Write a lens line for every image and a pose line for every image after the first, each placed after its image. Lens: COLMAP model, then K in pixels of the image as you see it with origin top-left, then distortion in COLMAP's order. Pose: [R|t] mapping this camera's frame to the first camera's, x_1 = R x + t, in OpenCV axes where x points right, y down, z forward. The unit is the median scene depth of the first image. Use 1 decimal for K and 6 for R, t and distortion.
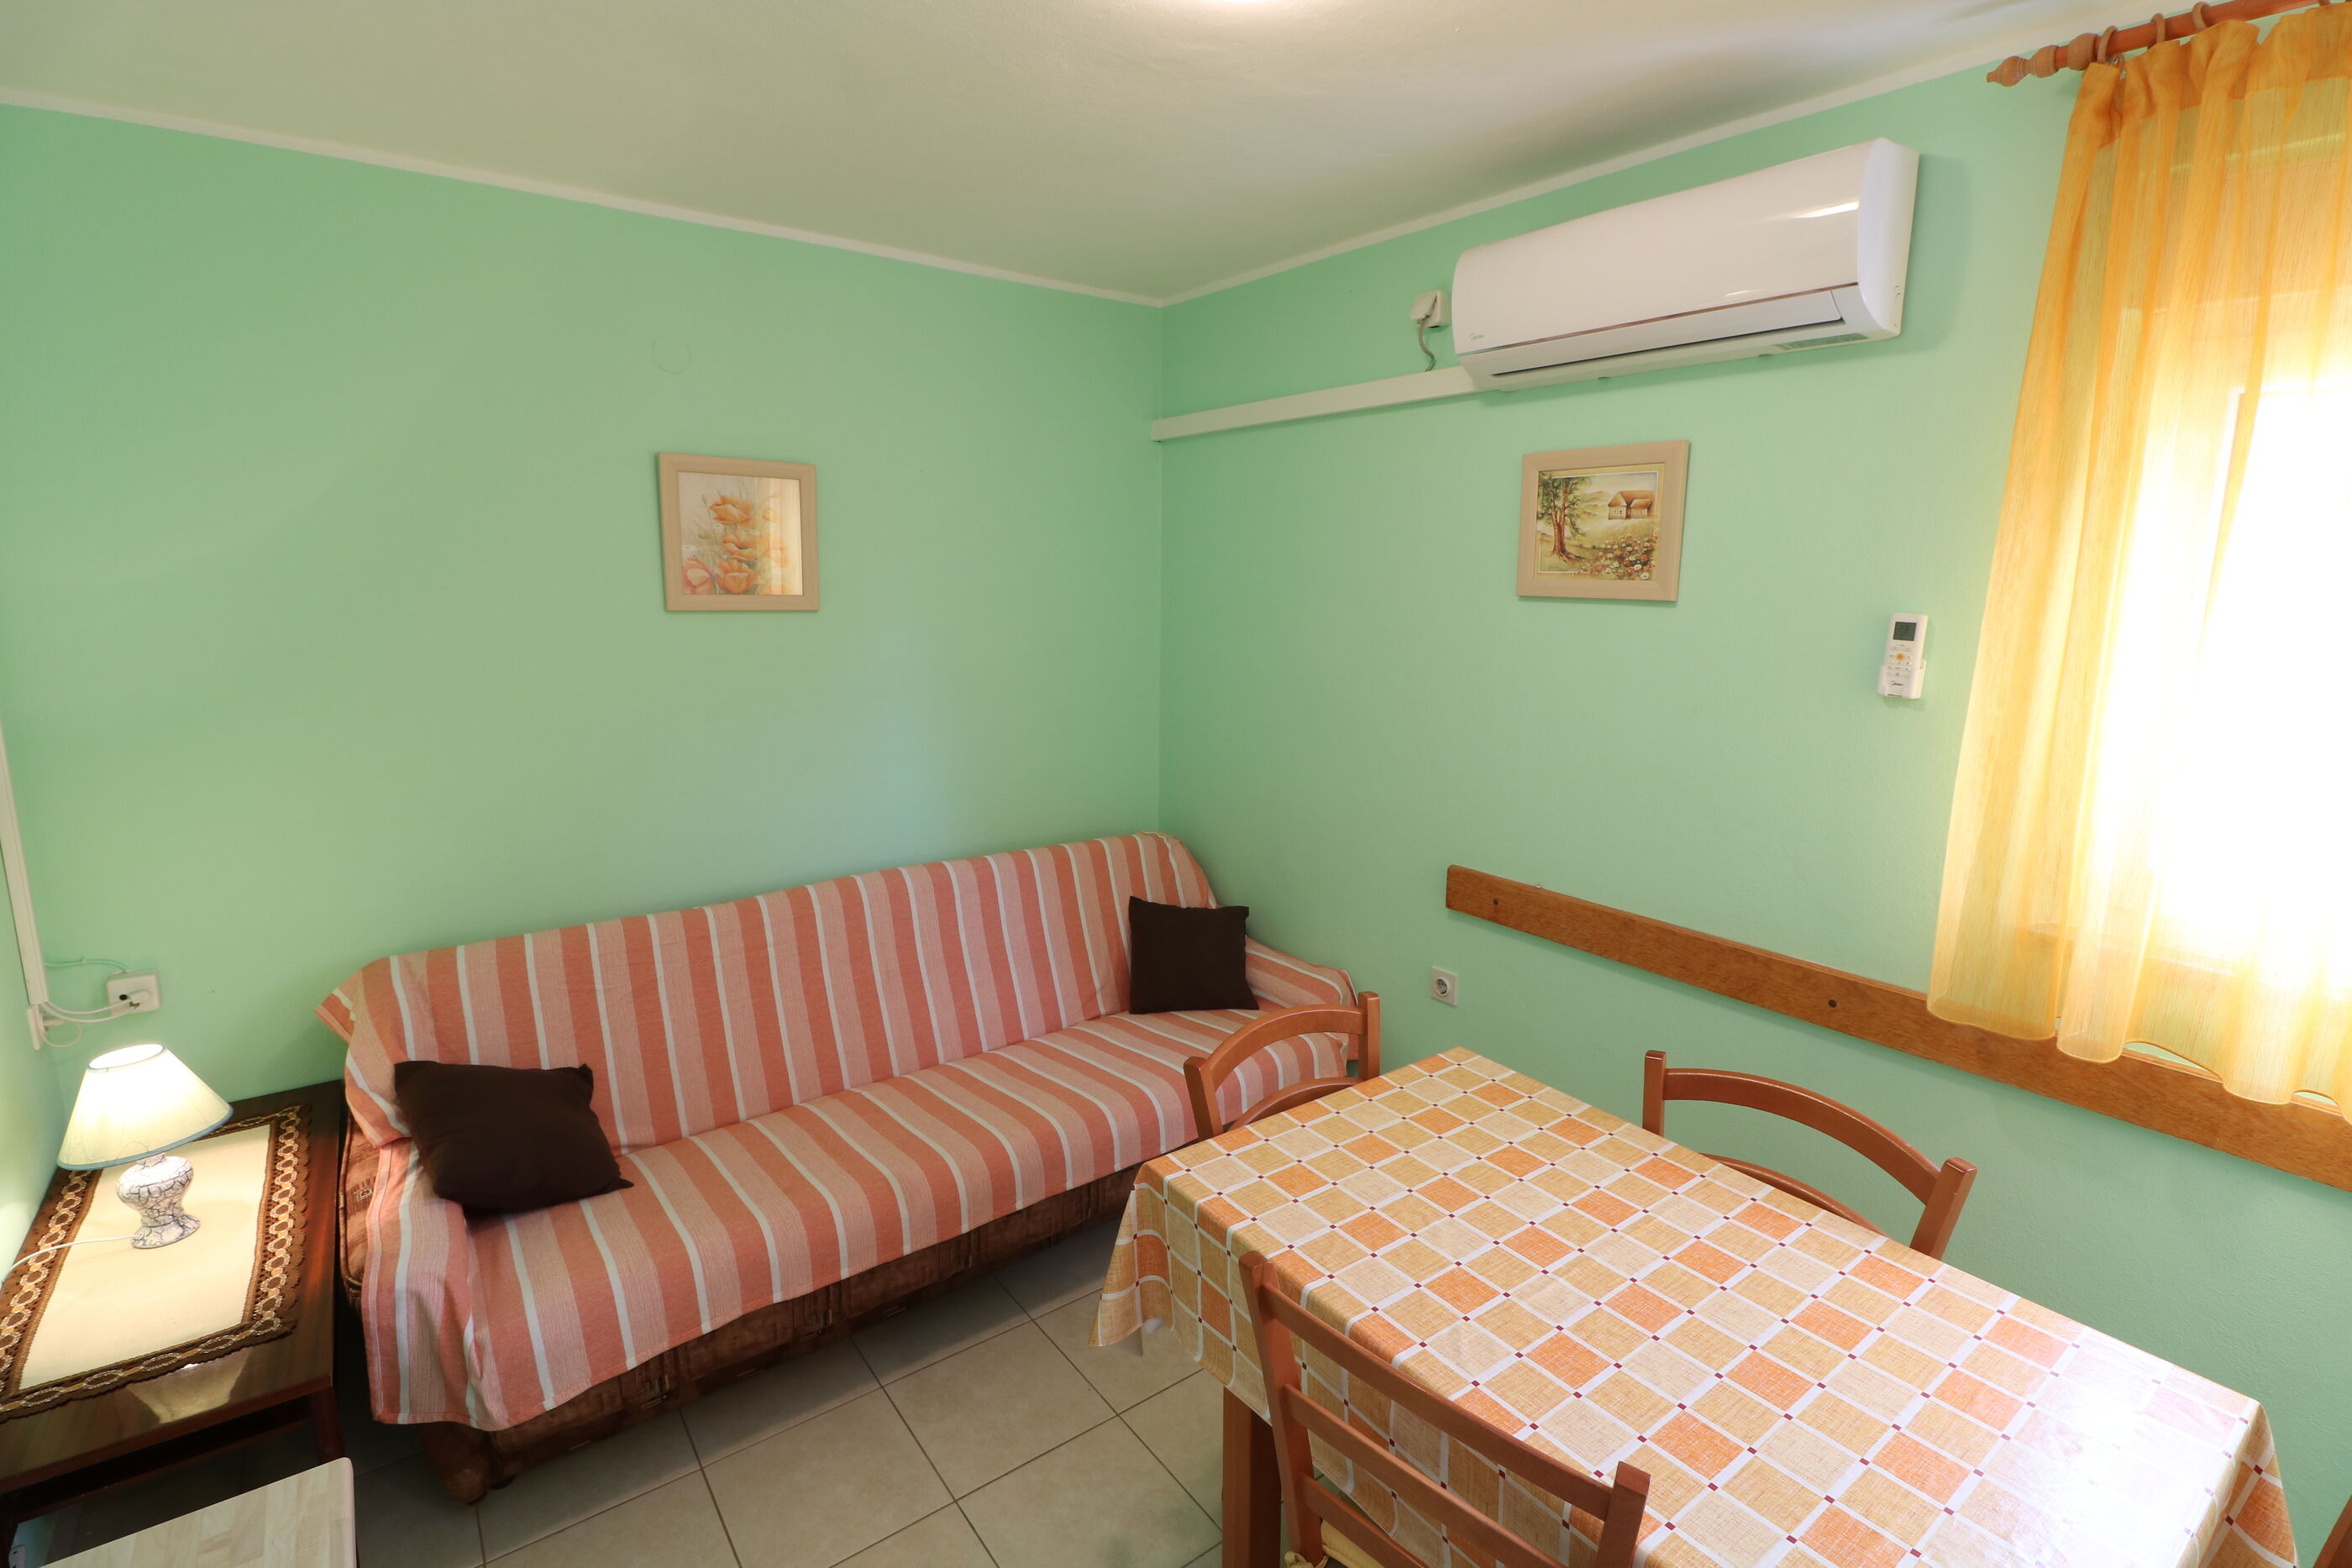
lens RADIAL K [[1087.5, 0, 1190.5], [0, 1087.5, 769.3], [0, 0, 1]] dist [-0.002647, -0.010740]
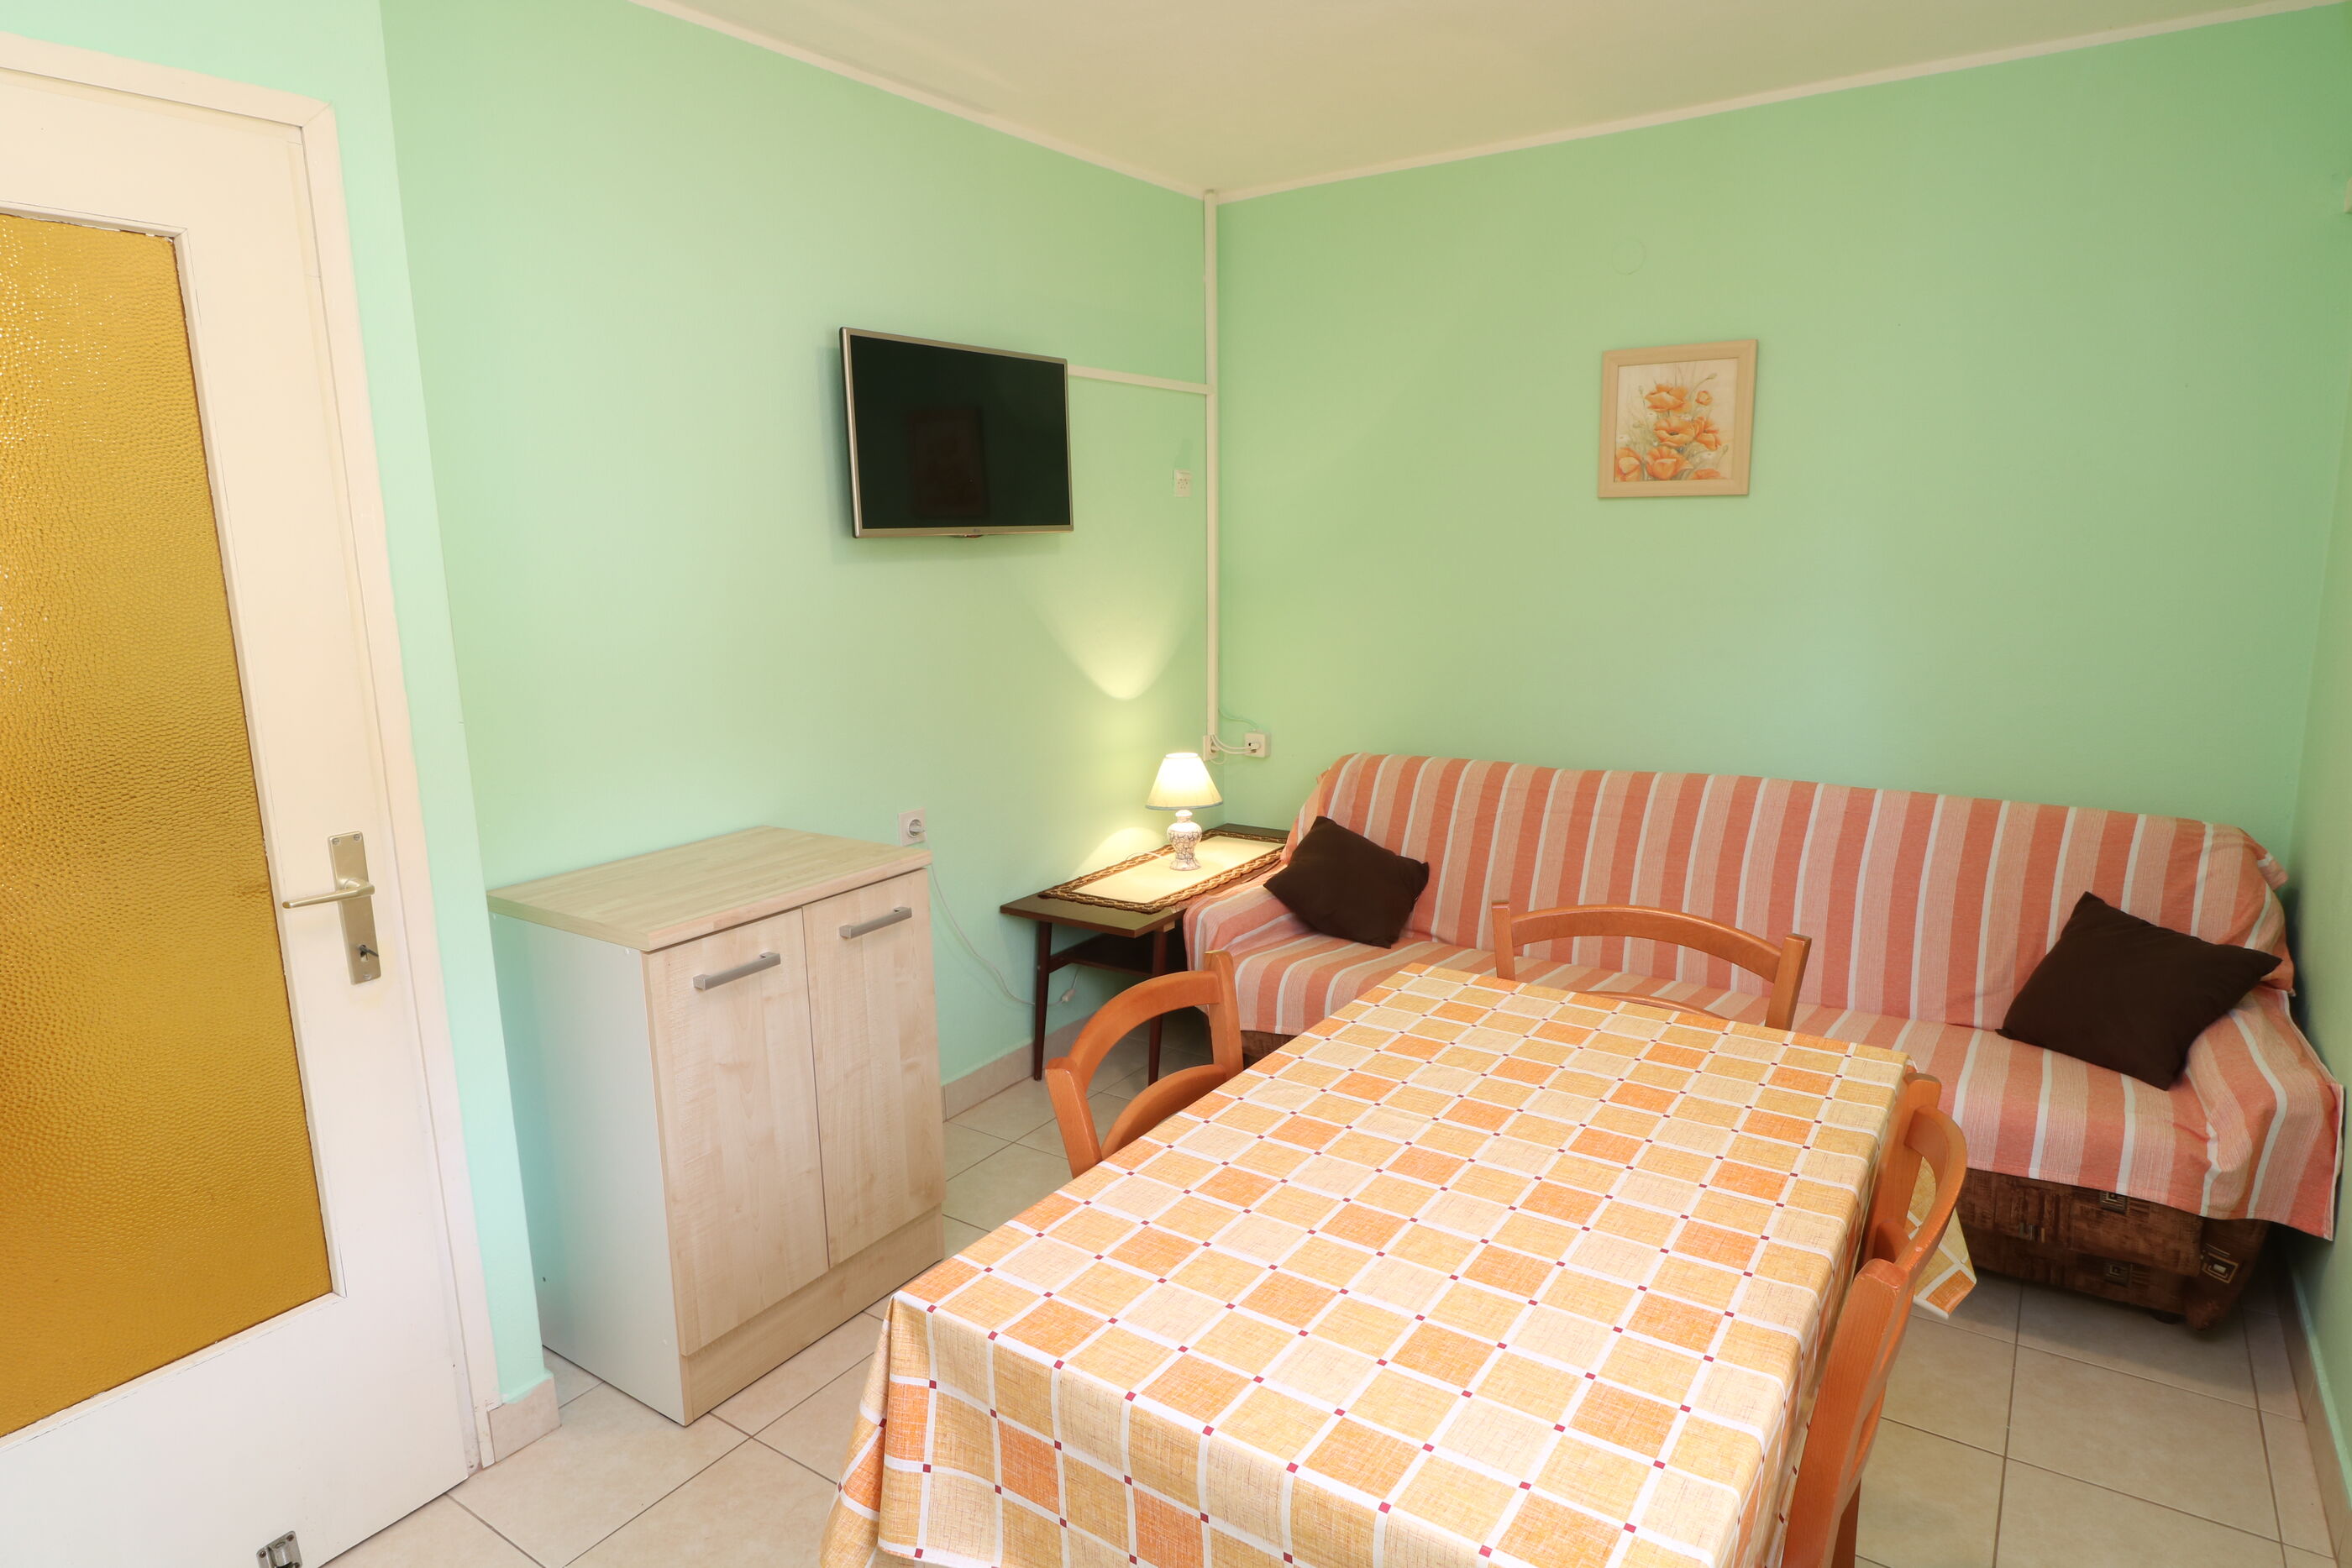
lens RADIAL K [[1318.1, 0, 1180.8], [0, 1318.1, 751.4], [0, 0, 1]] dist [0.000300, -0.007973]
pose [[0.317466, 0.138218, -0.938142, 0.767467], [-0.145602, 0.984694, 0.095805, 0.044971], [0.937025, 0.106181, 0.332731, 0.229384]]
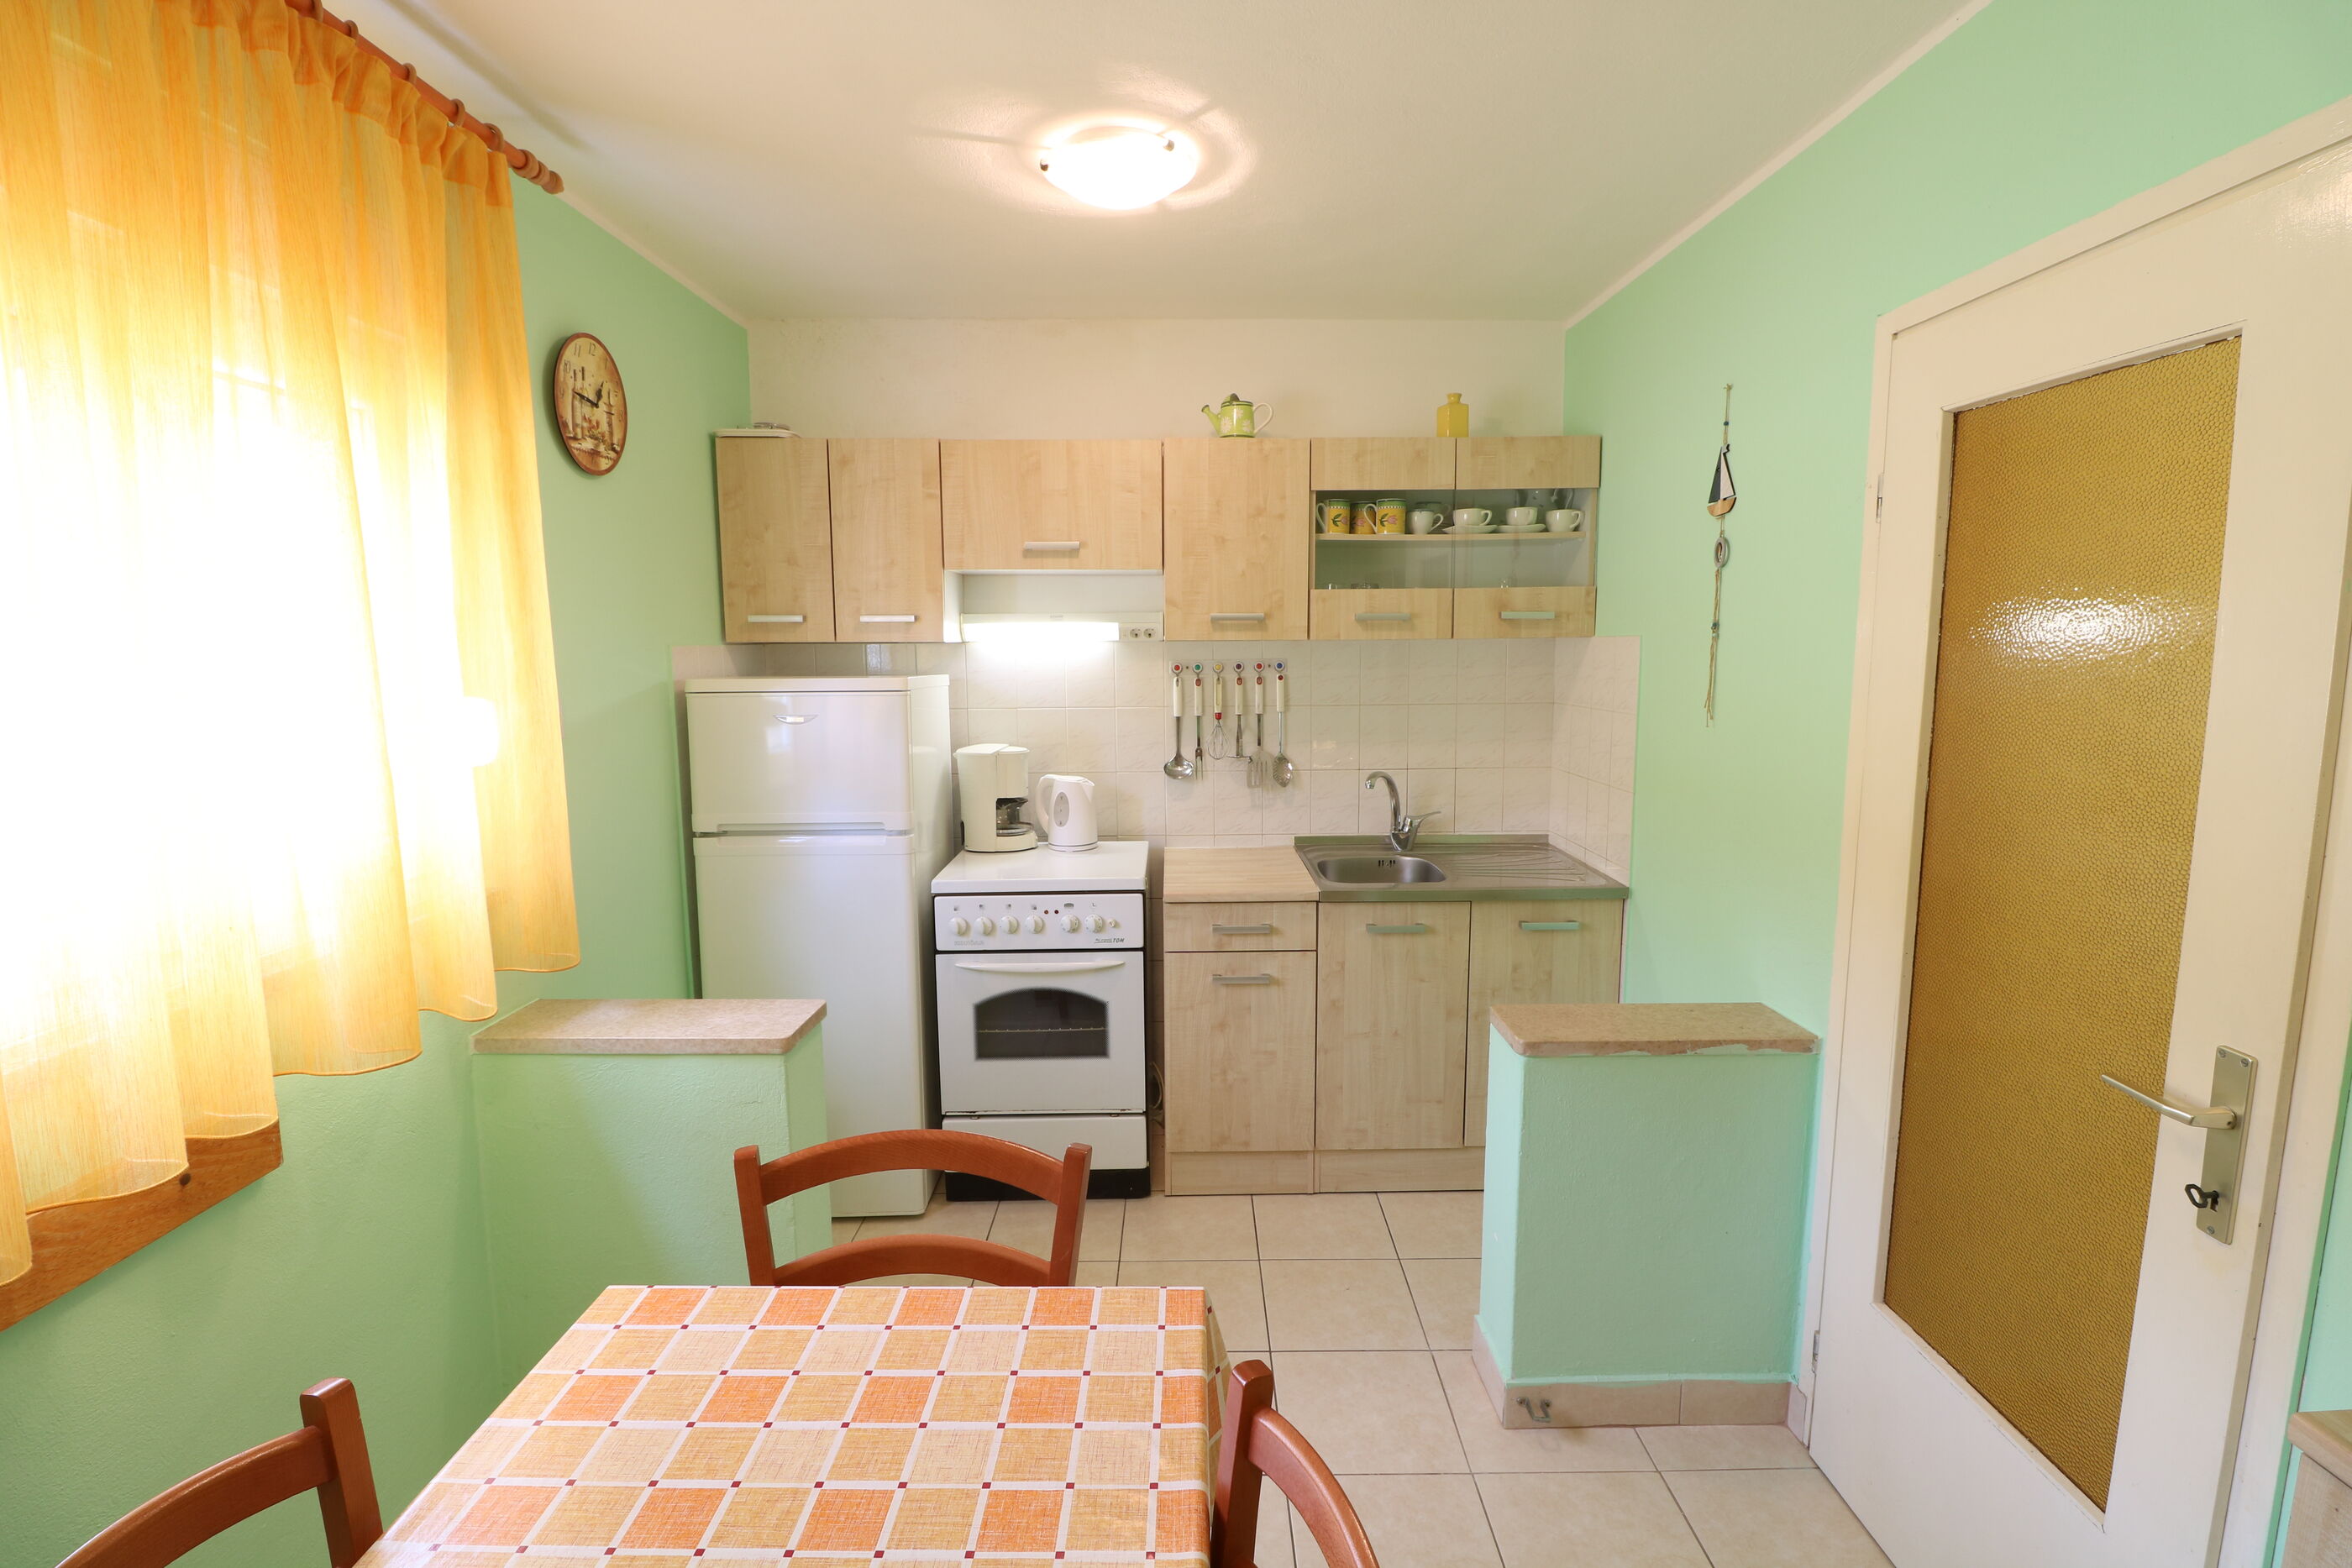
lens RADIAL K [[1087.5, 0, 1185.2], [0, 1087.5, 769.9], [0, 0, 1]] dist [-0.002647, -0.010740]
pose [[-0.795356, -0.078082, 0.601092, -0.045986], [0.110274, 0.956480, 0.270159, -0.073887], [-0.596027, 0.281157, -0.752132, 0.670884]]
